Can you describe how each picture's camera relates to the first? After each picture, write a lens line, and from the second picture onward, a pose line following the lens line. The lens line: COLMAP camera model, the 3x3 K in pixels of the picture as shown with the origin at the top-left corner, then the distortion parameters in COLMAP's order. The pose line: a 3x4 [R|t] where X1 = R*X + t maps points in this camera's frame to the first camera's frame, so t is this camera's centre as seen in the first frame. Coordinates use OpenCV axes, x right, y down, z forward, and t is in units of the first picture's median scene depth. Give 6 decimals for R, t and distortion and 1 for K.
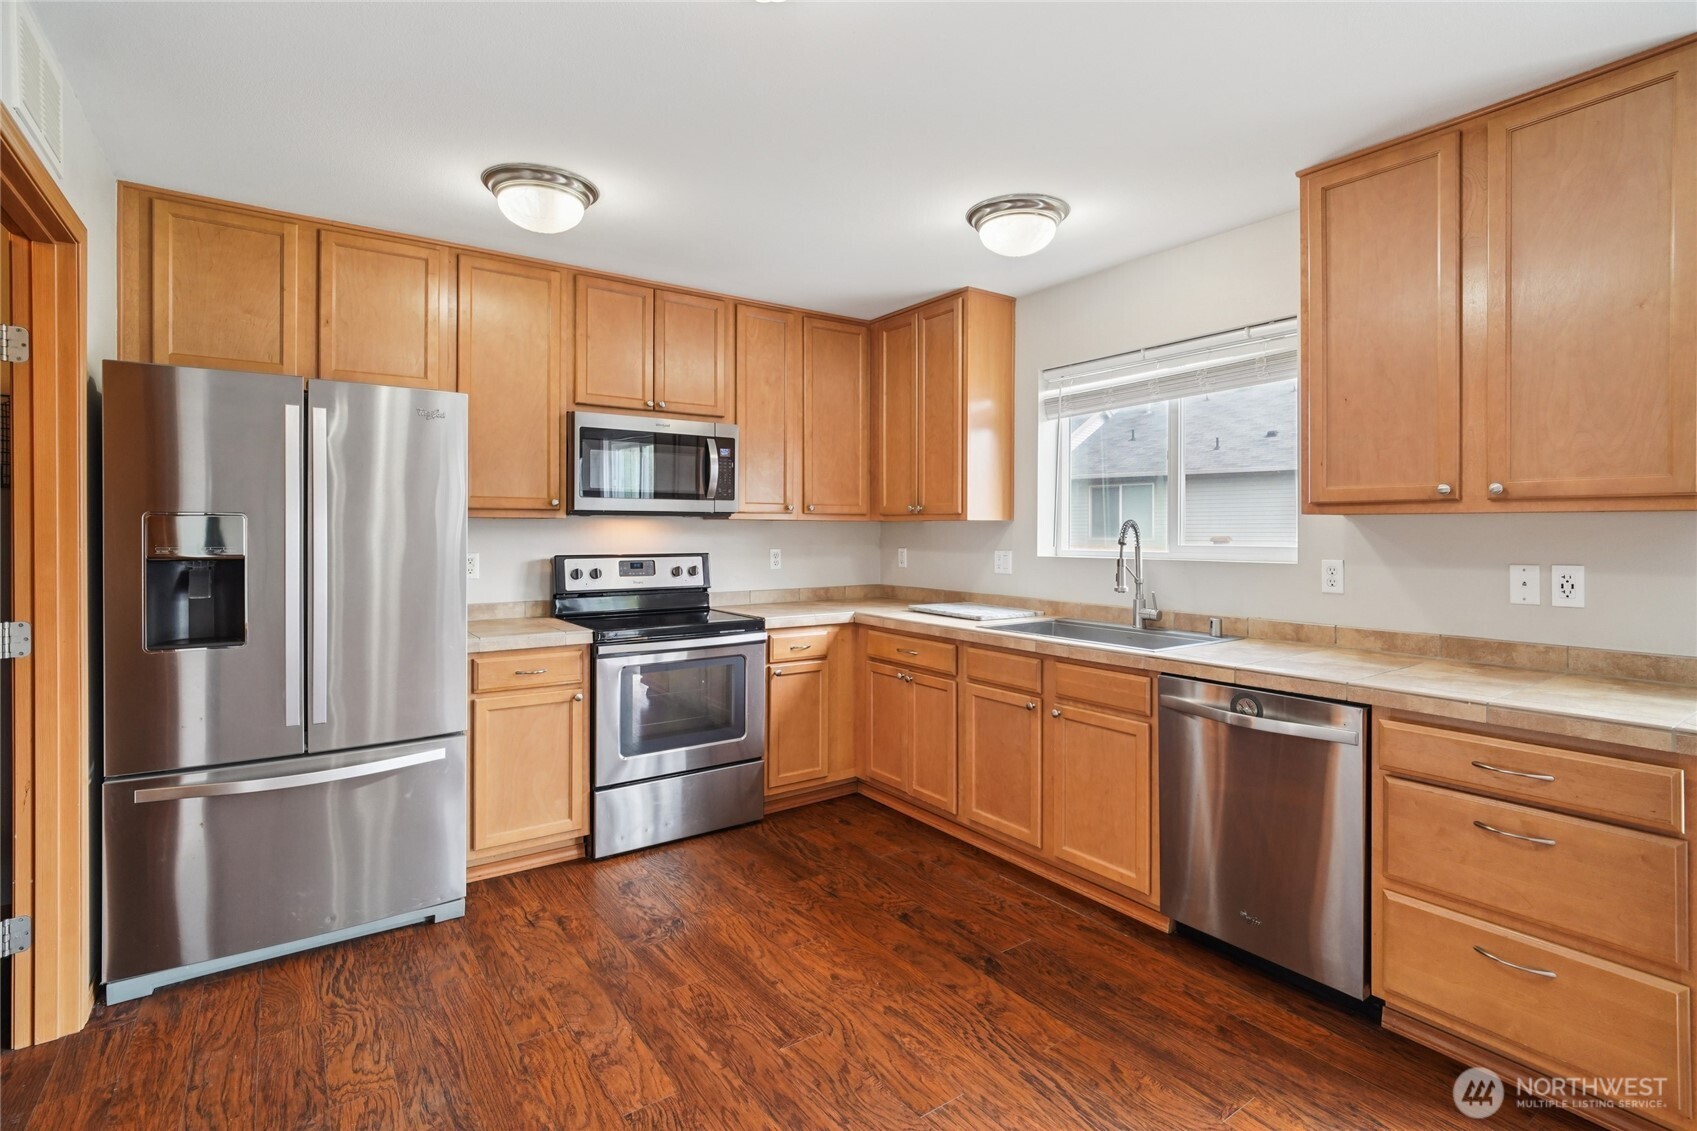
lens RADIAL K [[786.5, 0, 834.3], [0, 786.5, 528.5], [0, 0, 1]] dist [-0.009143, 0.004598]
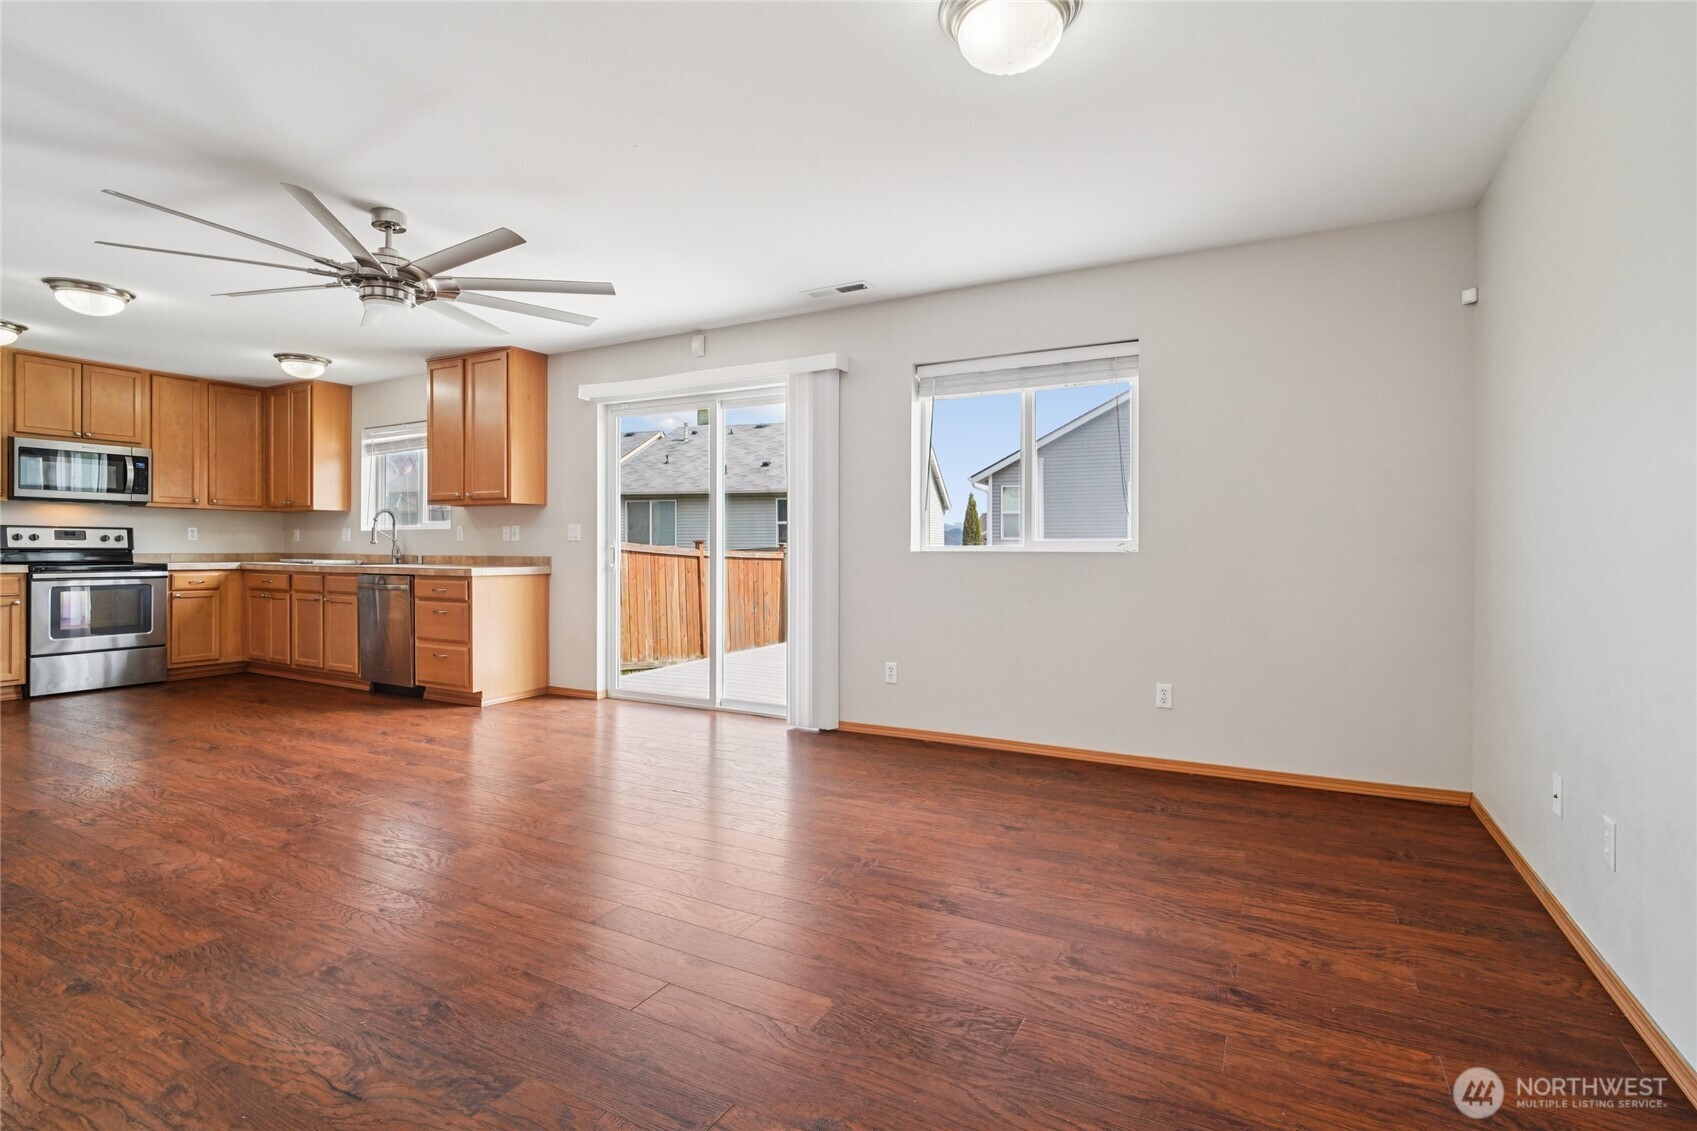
lens RADIAL K [[786.5, 0, 834.7], [0, 786.5, 550.7], [0, 0, 1]] dist [-0.009143, 0.004598]
pose [[0.893115, 0.000526, 0.449829, 0.458409], [-0.004262, 0.999964, 0.007293, 0.069688], [-0.449809, -0.008431, 0.893085, -1.219507]]
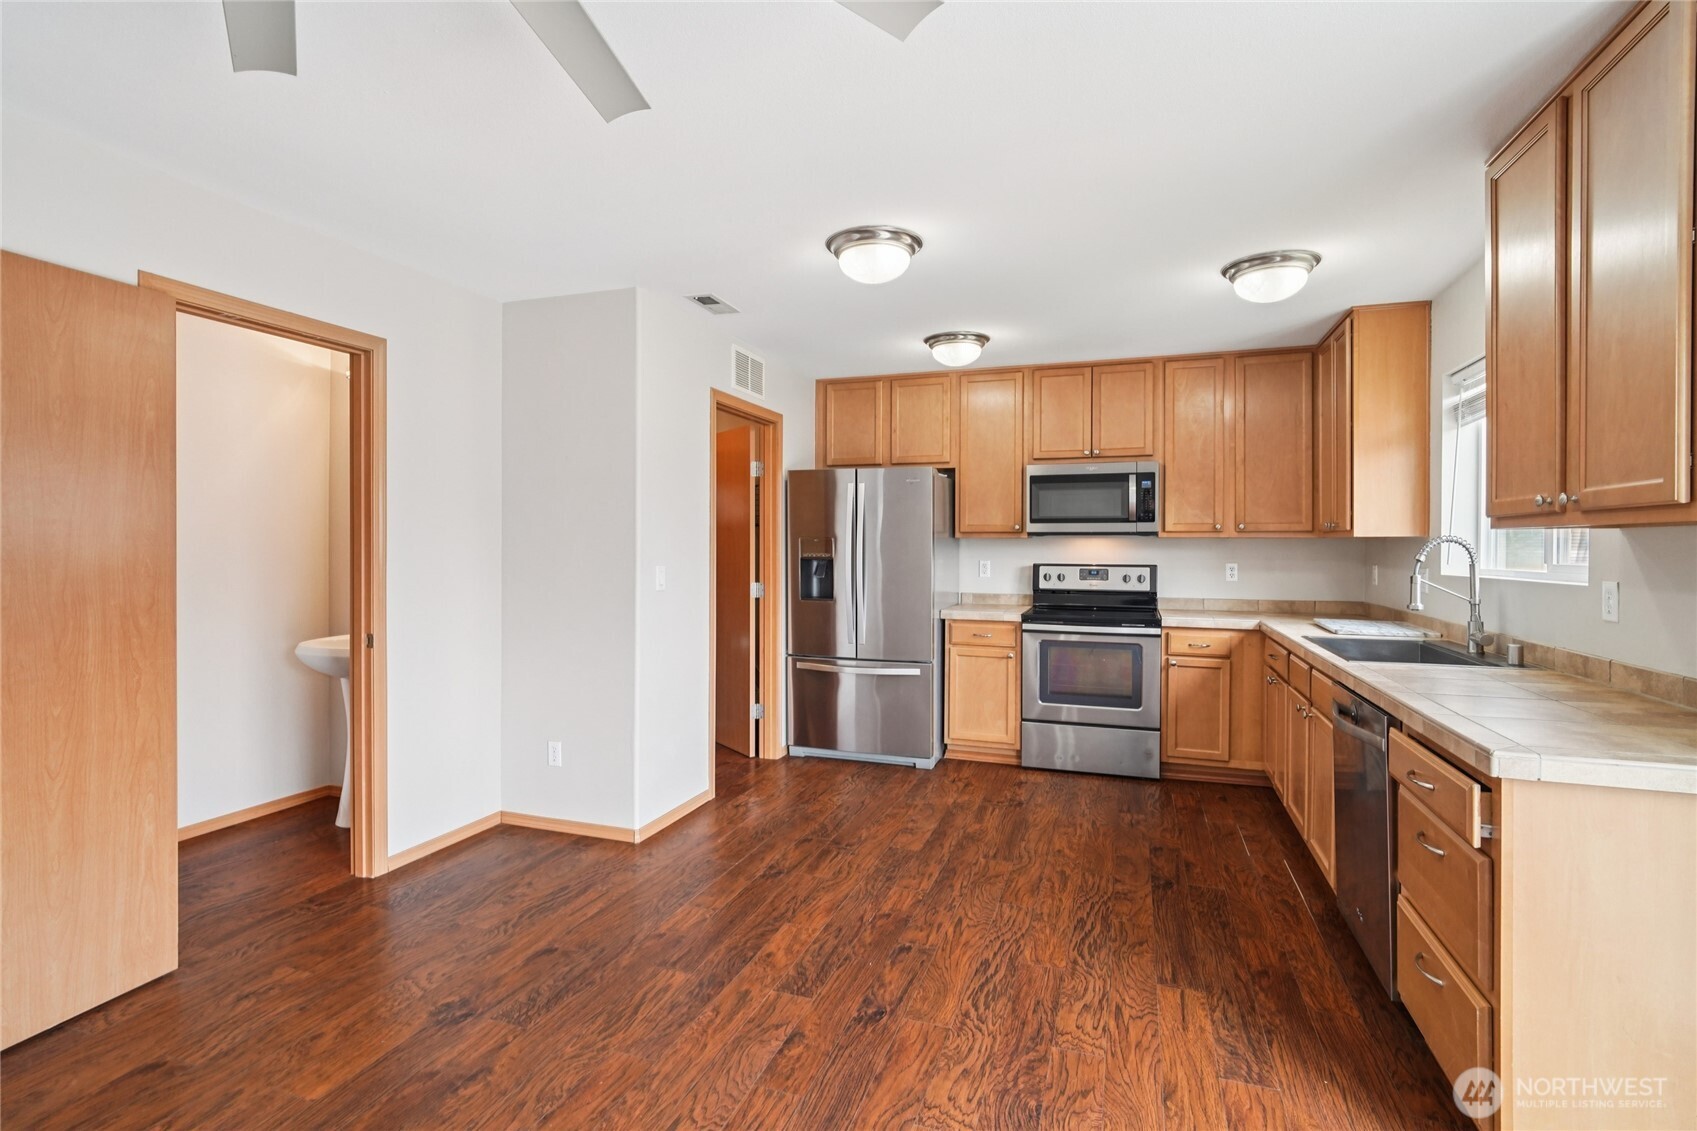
lens RADIAL K [[786.5, 0, 898.3], [0, 786.5, 550.3], [0, 0, 1]] dist [-0.009143, 0.004598]
pose [[0.614373, 0.006019, -0.788993, 0.653639], [-0.002311, 0.999980, 0.005829, 0.002402], [0.789012, -0.001757, 0.614375, -0.090358]]
